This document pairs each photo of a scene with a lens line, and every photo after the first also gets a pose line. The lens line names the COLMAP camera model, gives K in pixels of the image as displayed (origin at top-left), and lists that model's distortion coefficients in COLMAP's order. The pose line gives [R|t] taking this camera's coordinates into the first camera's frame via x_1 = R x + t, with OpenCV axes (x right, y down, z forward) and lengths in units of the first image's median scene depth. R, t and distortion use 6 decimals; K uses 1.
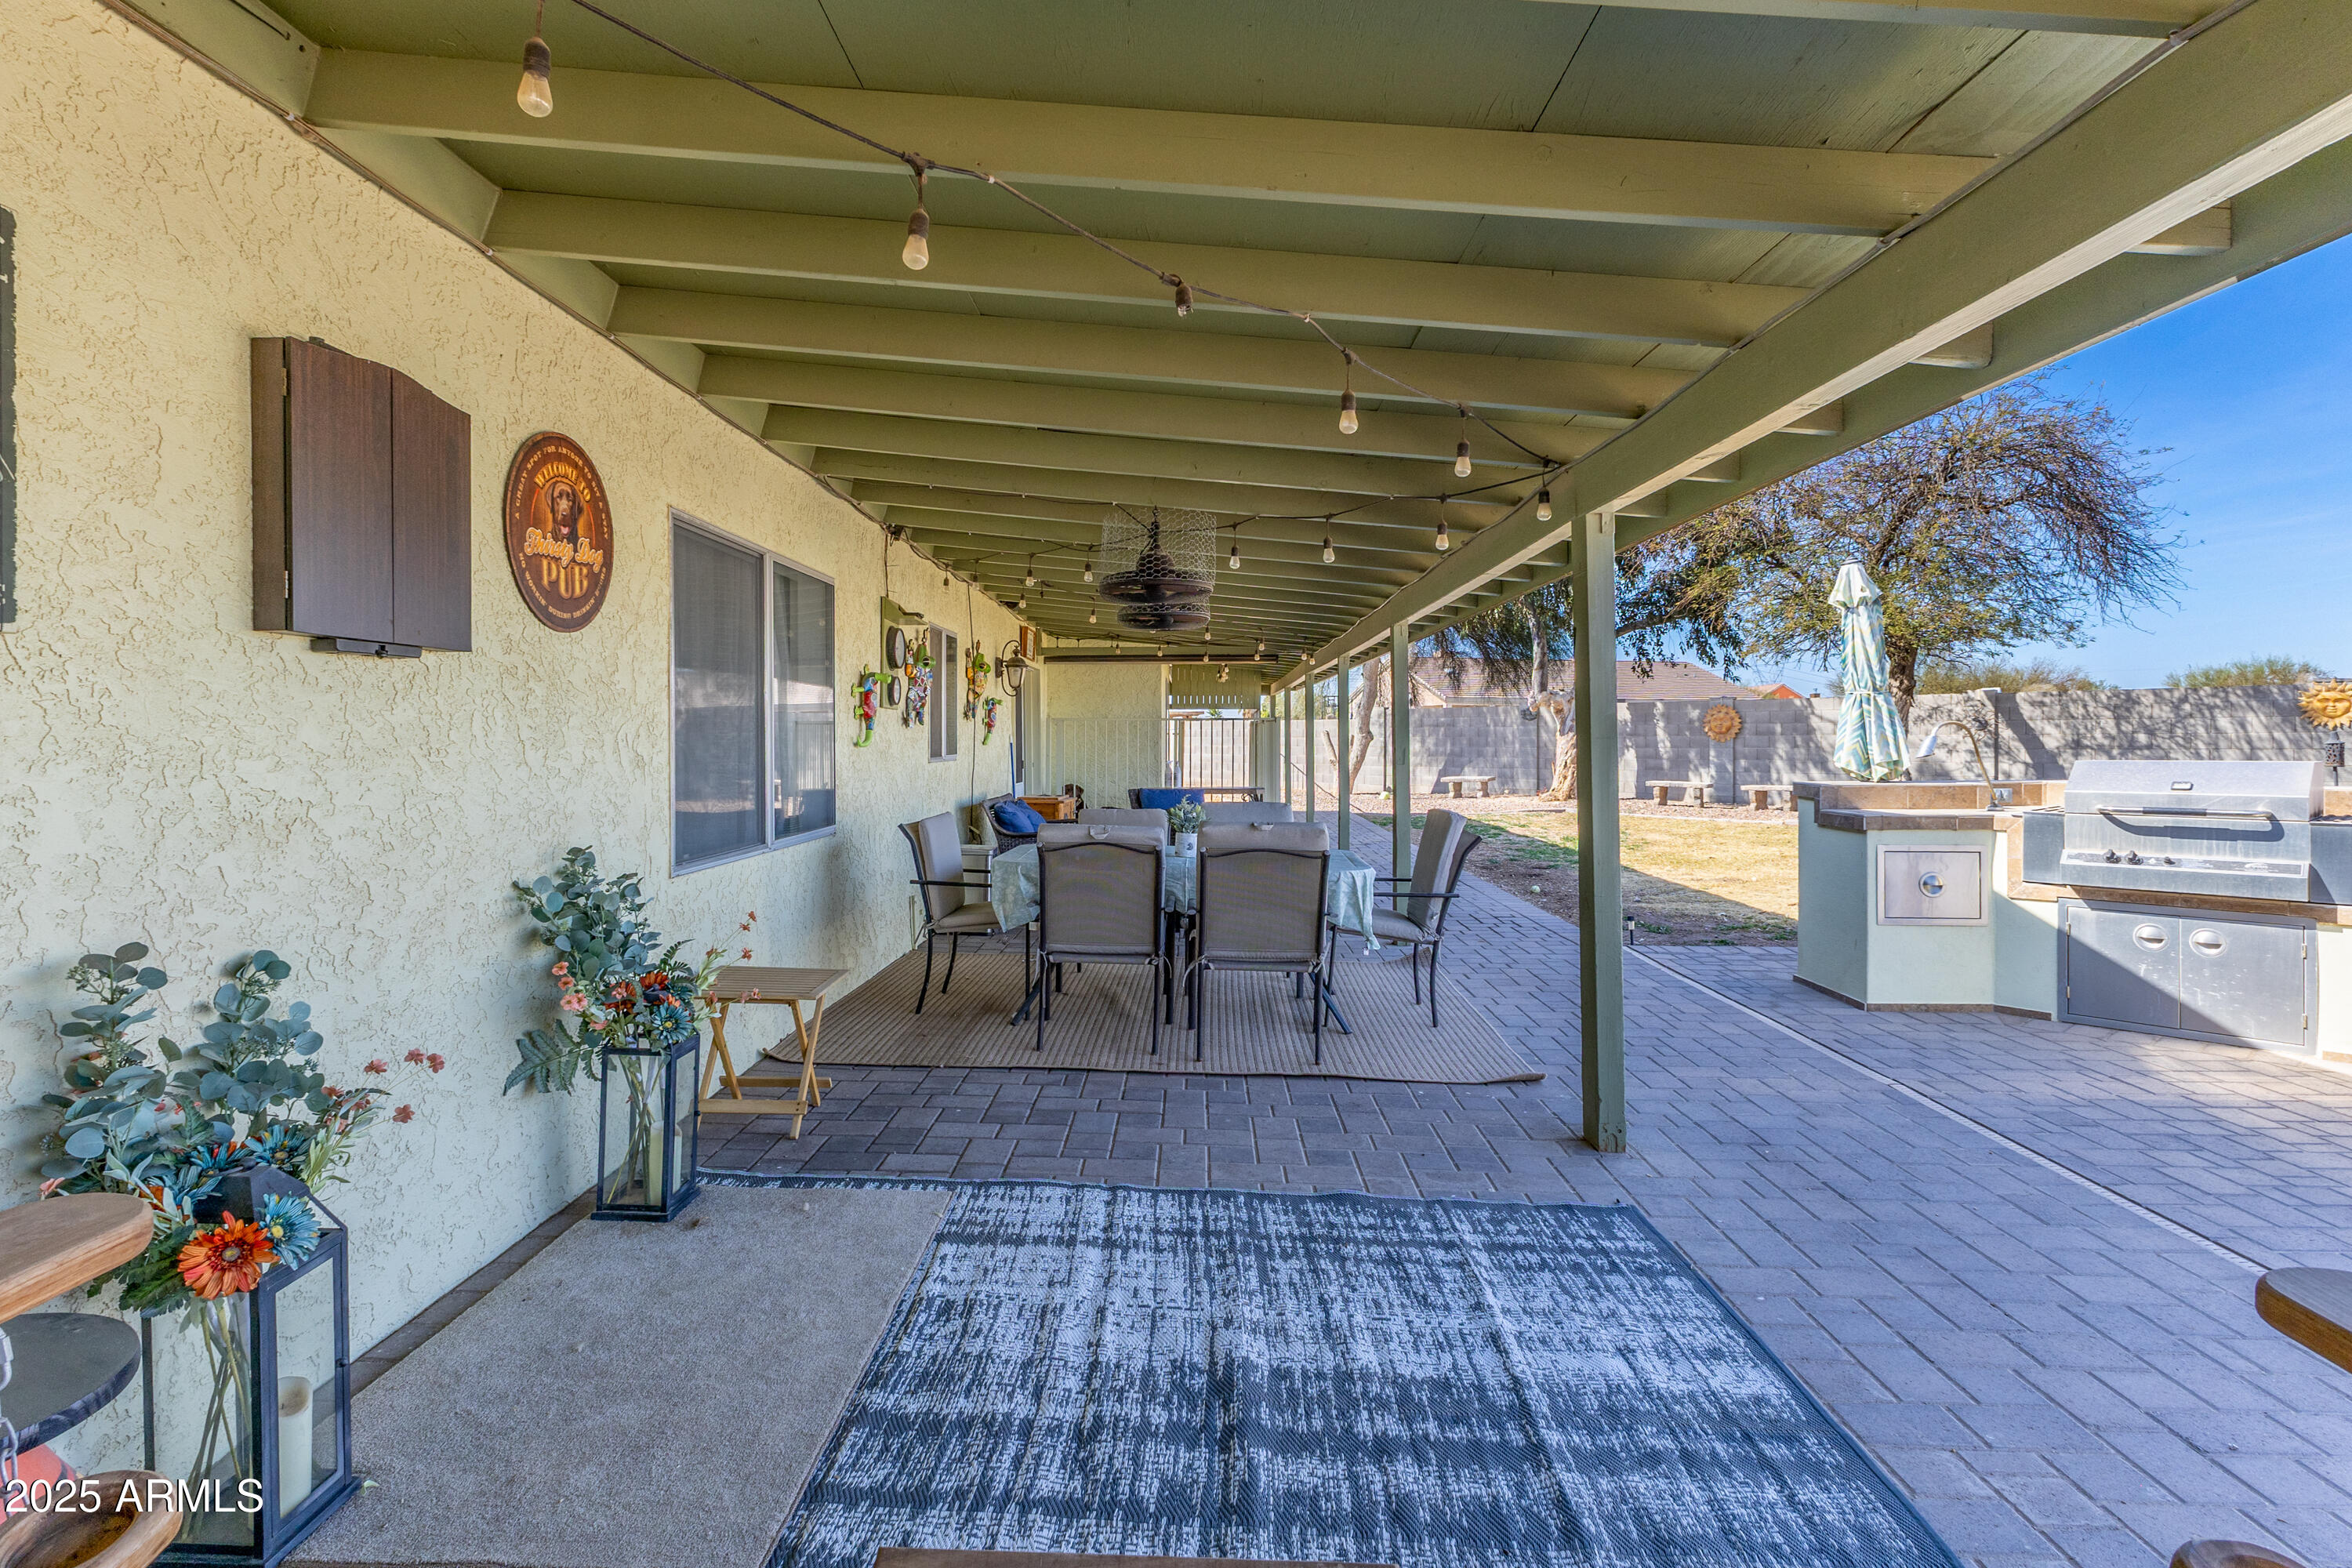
lens RADIAL K [[1204.9, 0, 1173.8], [0, 1204.9, 735.8], [0, 0, 1]] dist [0.017596, 0.000234]
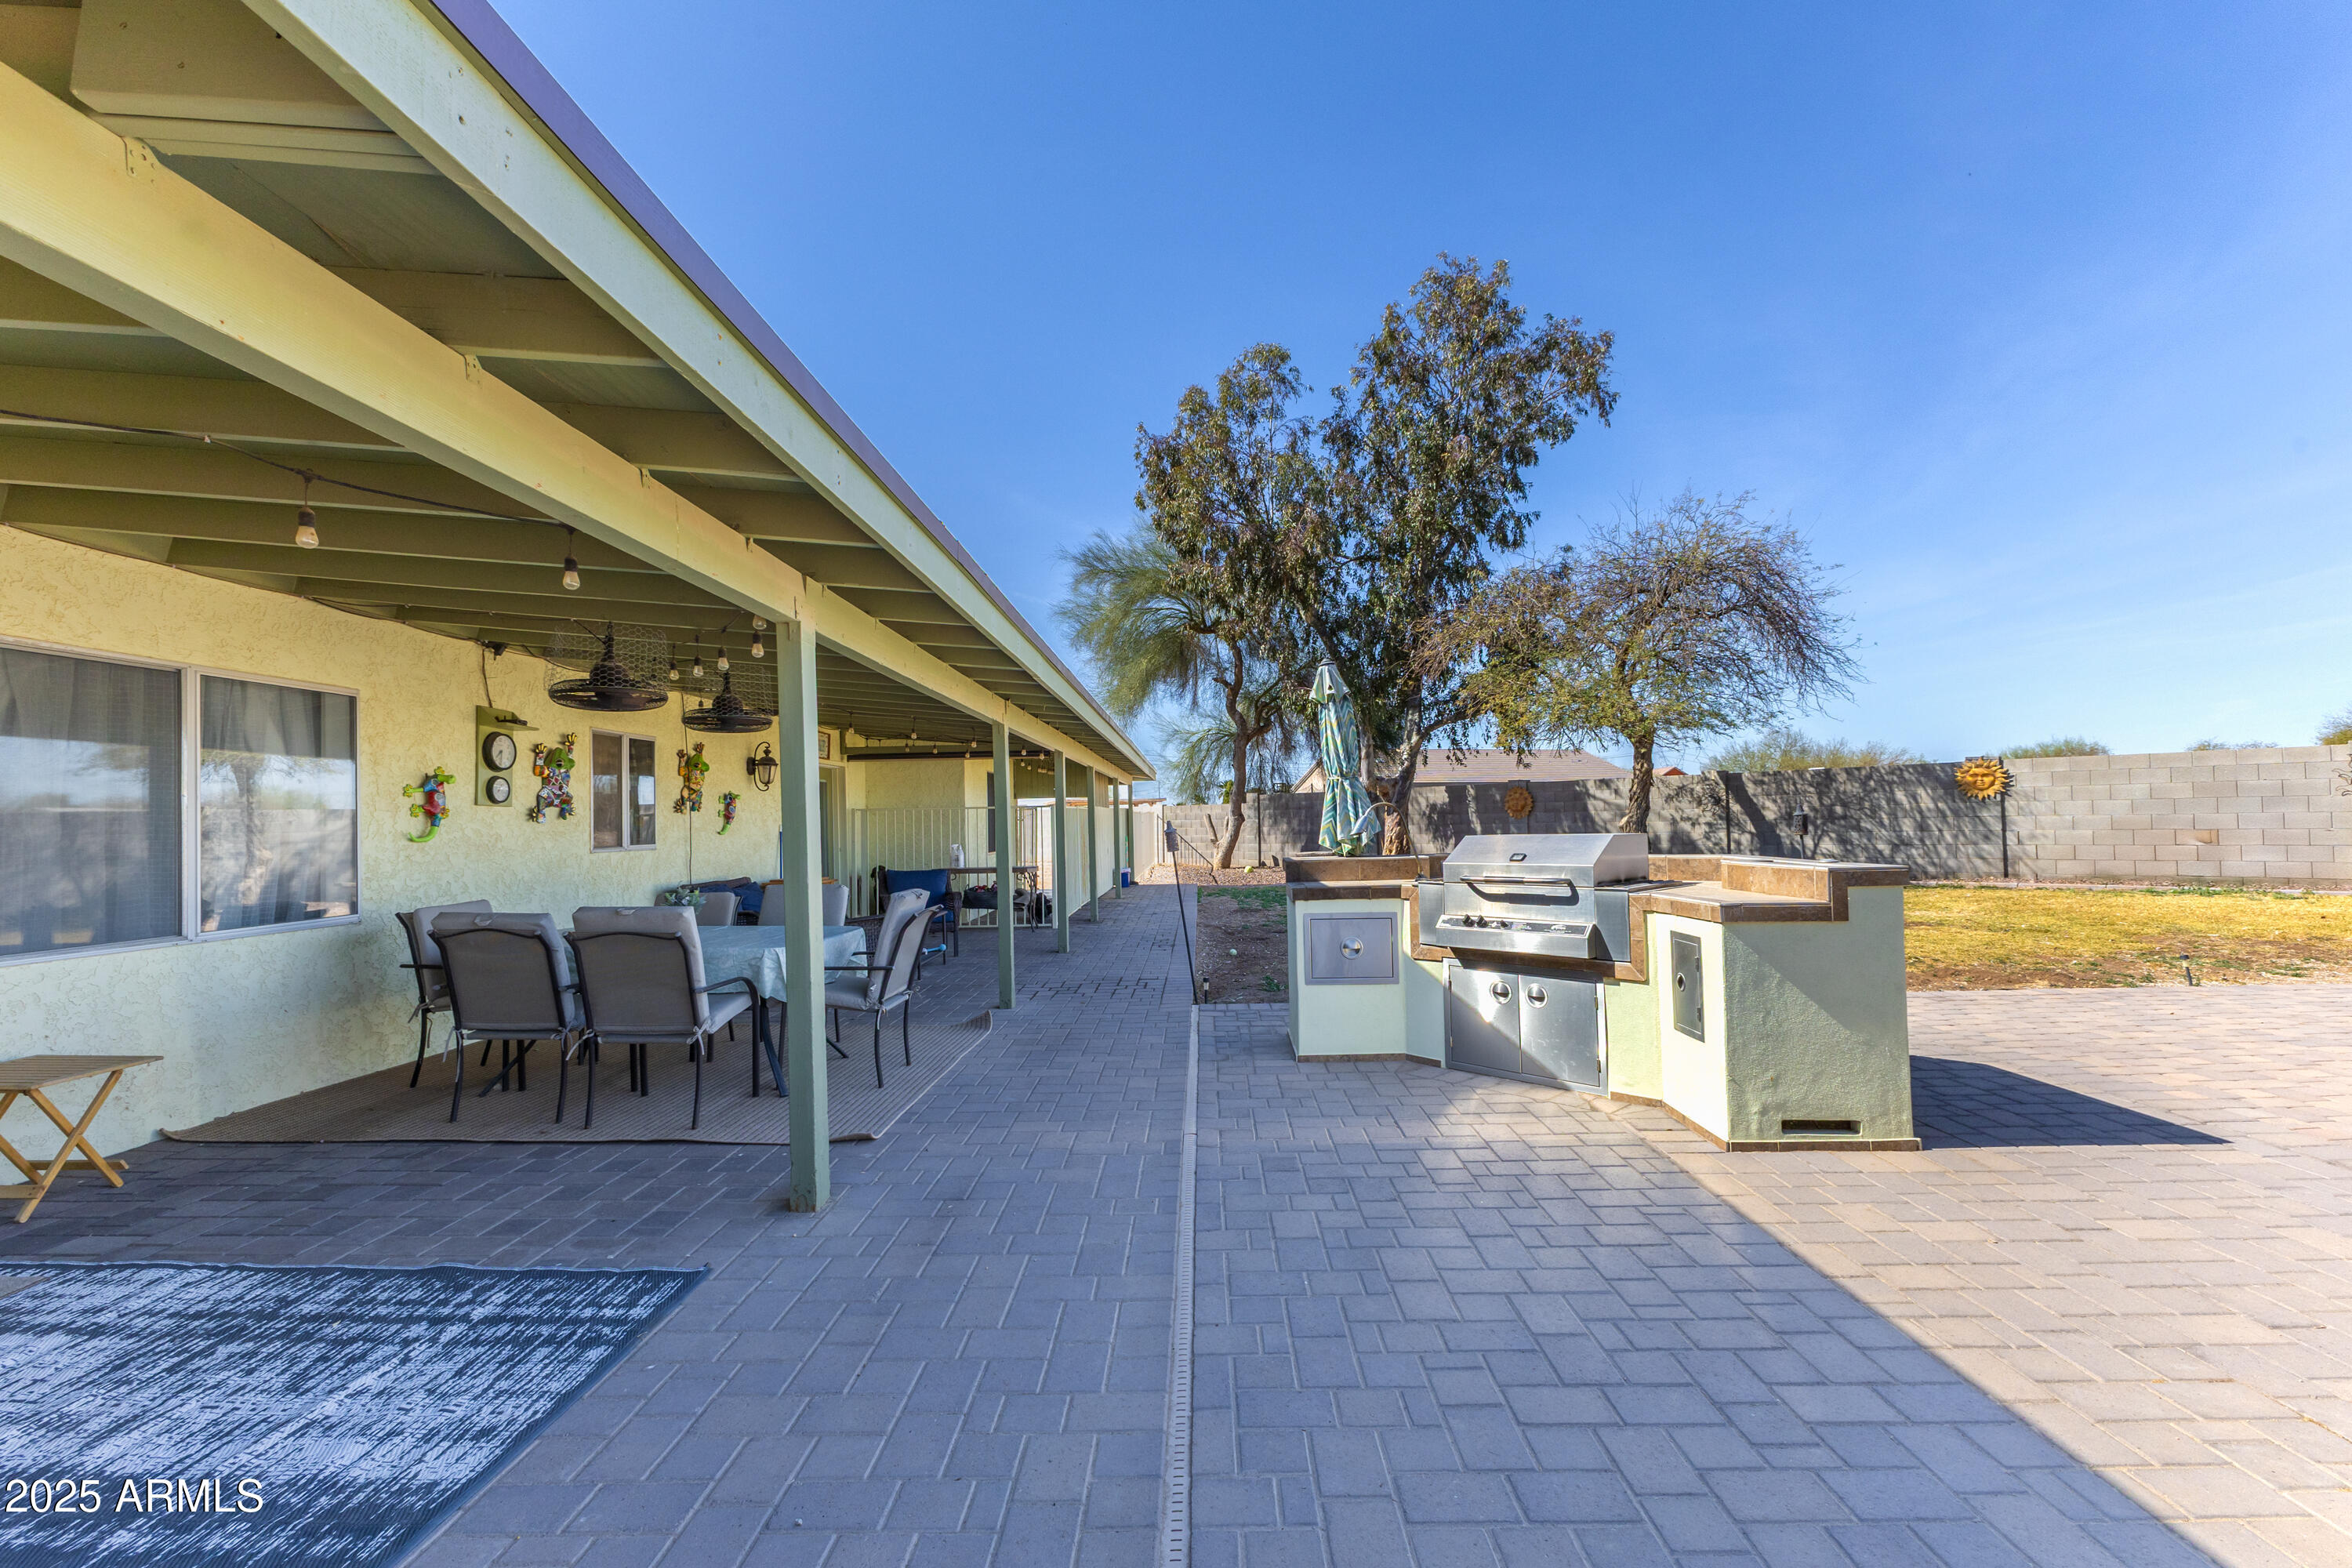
lens RADIAL K [[1031.9, 0, 1177.4], [0, 1031.9, 786.6], [0, 0, 1]] dist [0.010530, -0.002336]
pose [[0.999632, -0.016119, 0.021803, 0.511333], [0.016805, 0.999357, -0.031675, 0.000778], [-0.021279, 0.032030, 0.999260, 0.047409]]
